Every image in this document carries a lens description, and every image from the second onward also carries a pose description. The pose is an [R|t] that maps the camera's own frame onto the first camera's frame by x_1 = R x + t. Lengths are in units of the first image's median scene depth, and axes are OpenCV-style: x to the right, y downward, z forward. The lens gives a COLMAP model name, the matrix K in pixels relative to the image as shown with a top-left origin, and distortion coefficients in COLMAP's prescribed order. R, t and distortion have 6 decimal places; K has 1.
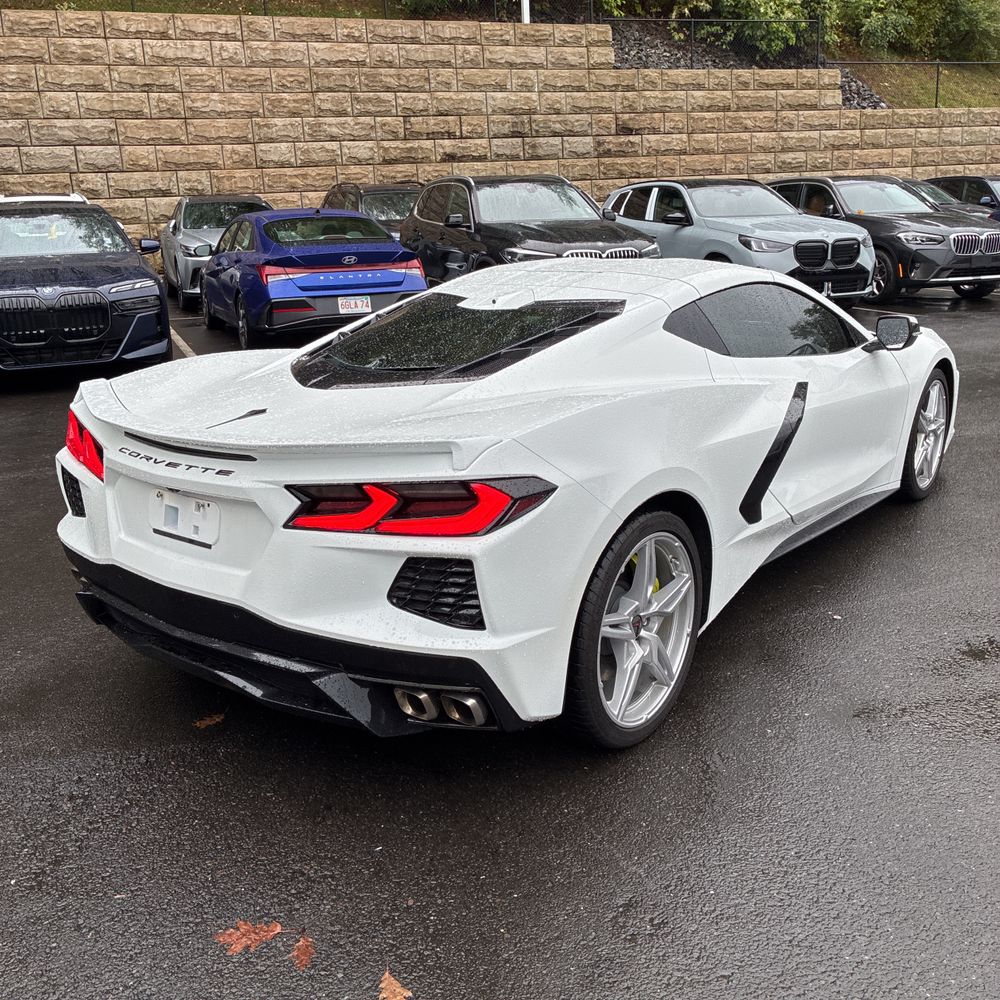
lens RADIAL K [[1011.5, 0, 503.0], [0, 1011.5, 498.9], [0, 0, 1]] dist [0.023265, 0.005492]
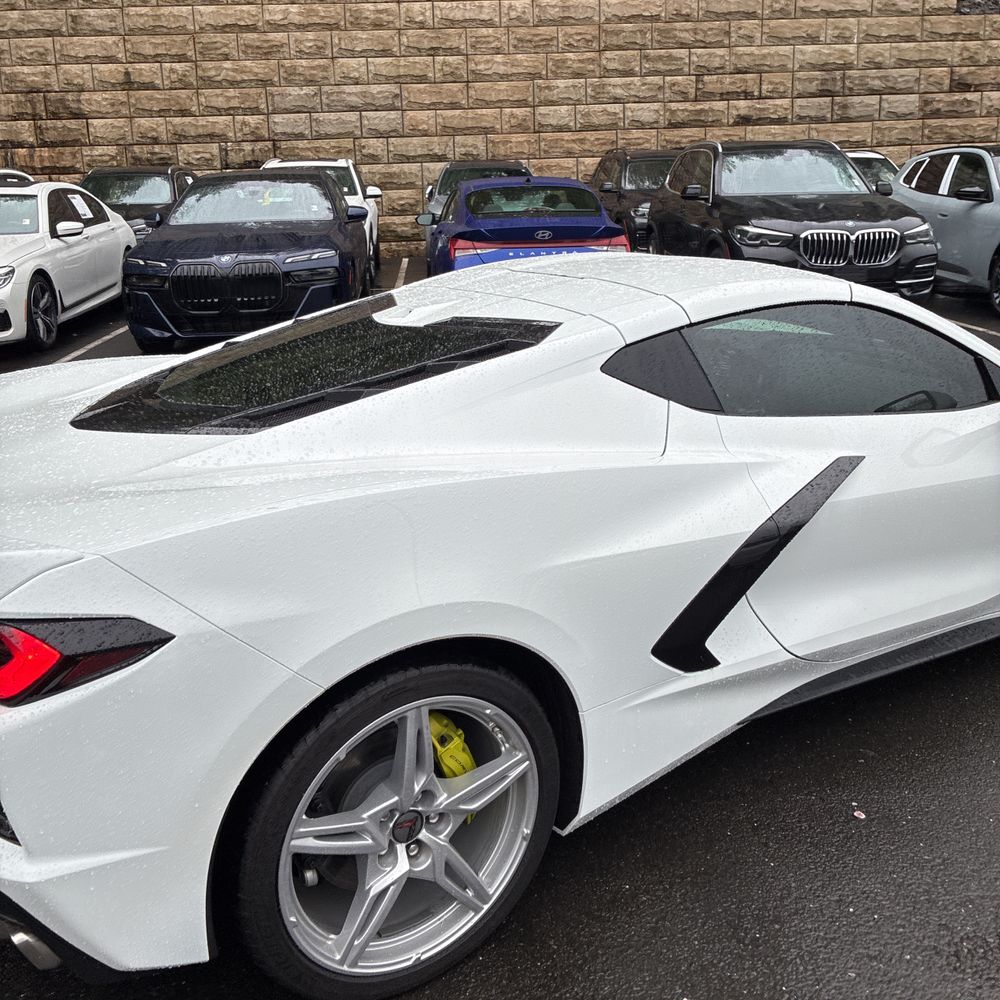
lens RADIAL K [[1013.6, 0, 491.3], [0, 1013.6, 515.5], [0, 0, 1]] dist [0.013446, 0.003211]
pose [[0.946410, 0.114238, -0.302090, 0.055809], [-0.100395, 0.993075, 0.061016, -0.019138], [0.306969, -0.027417, 0.951325, 0.059001]]
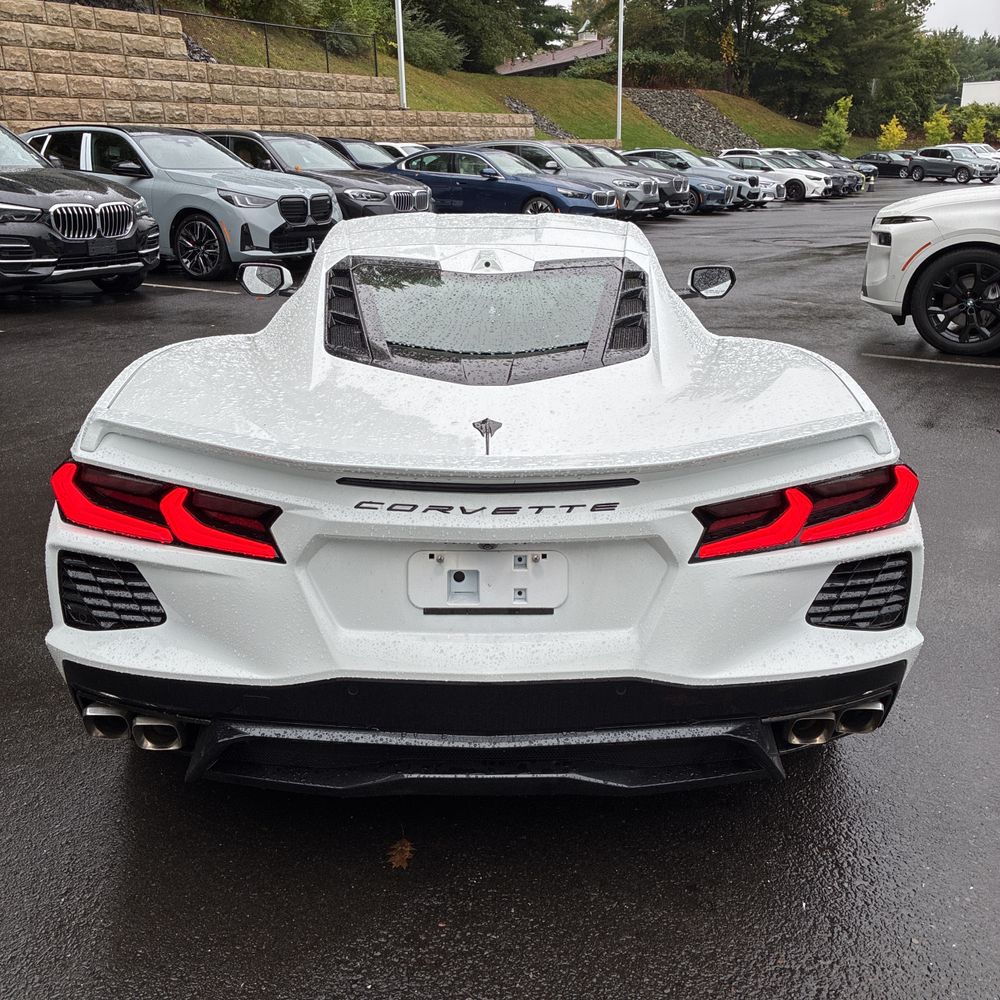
lens RADIAL K [[1004.6, 0, 504.4], [0, 1004.6, 500.7], [0, 0, 1]] dist [0.000617, 0.043294]
pose [[0.792074, -0.171052, 0.585969, -0.099146], [0.144646, 0.985191, 0.092068, -0.014143], [-0.593040, 0.011834, 0.805086, 0.058626]]
